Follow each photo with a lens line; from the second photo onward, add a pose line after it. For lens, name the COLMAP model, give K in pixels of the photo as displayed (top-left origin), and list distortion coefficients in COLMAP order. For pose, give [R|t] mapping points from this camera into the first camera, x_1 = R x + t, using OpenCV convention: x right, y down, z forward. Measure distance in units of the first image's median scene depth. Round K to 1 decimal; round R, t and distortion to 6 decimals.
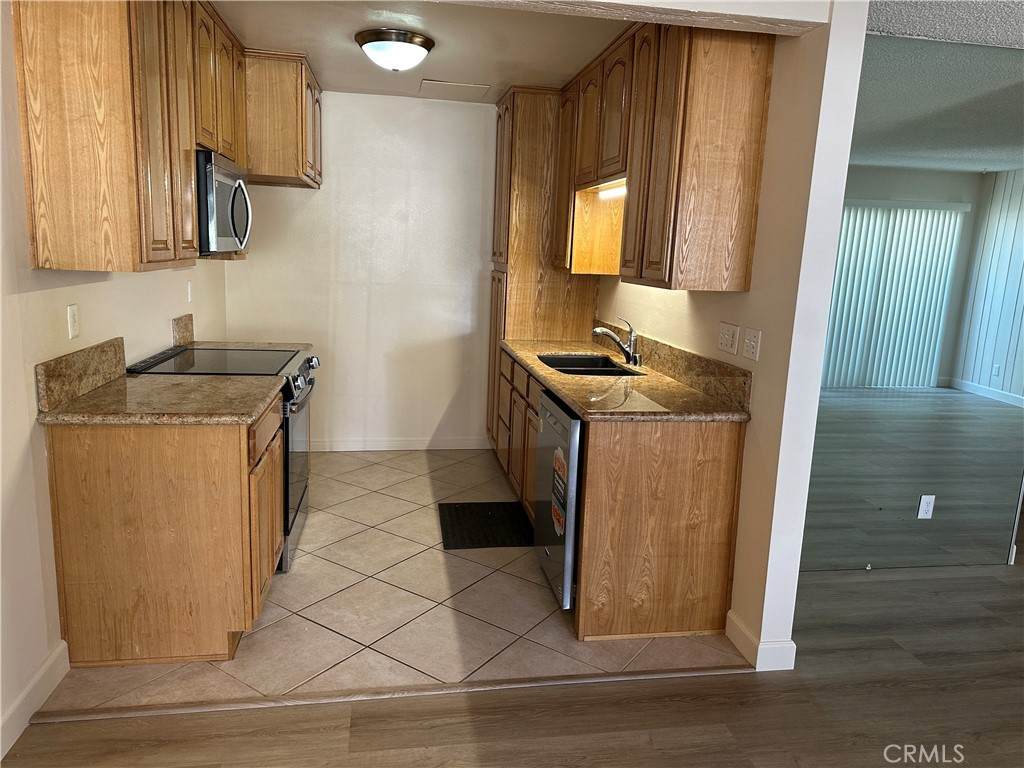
lens RADIAL K [[722.4, 0, 522.9], [0, 722.4, 378.0], [0, 0, 1]] dist [0.014707, -0.044364]
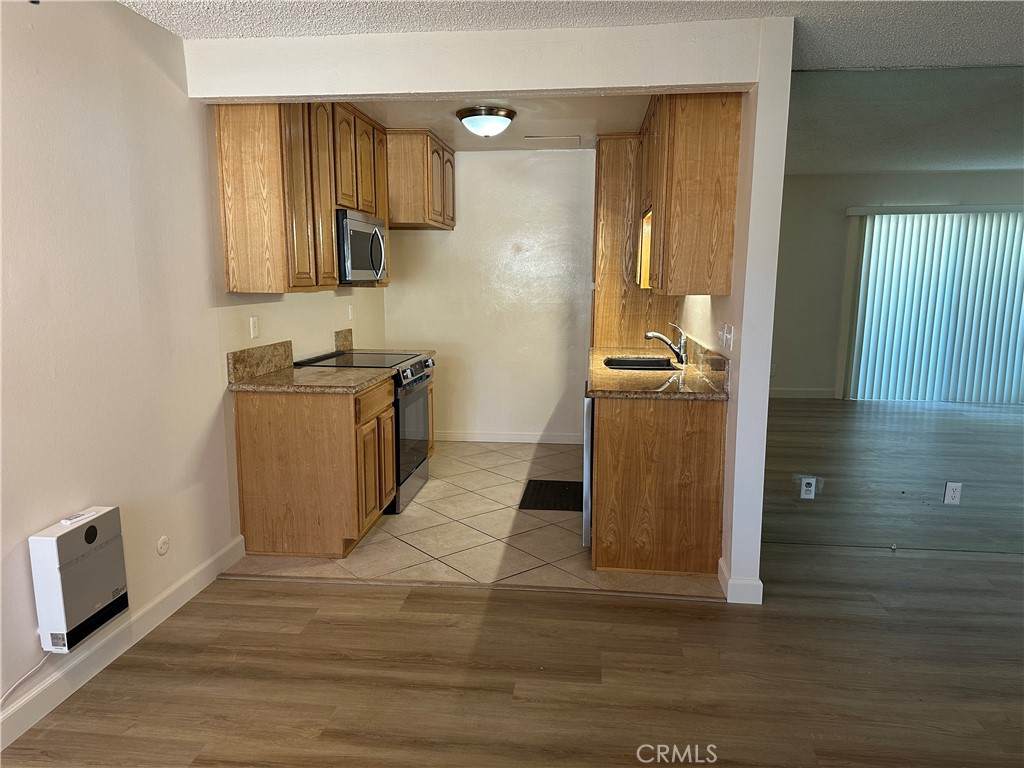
lens RADIAL K [[722.4, 0, 512.7], [0, 722.4, 390.6], [0, 0, 1]] dist [0.014707, -0.044364]
pose [[0.958070, 0.005823, -0.286476, 0.311517], [-0.012292, 0.999708, -0.020787, 0.073225], [0.286272, 0.023437, 0.957862, -0.281085]]
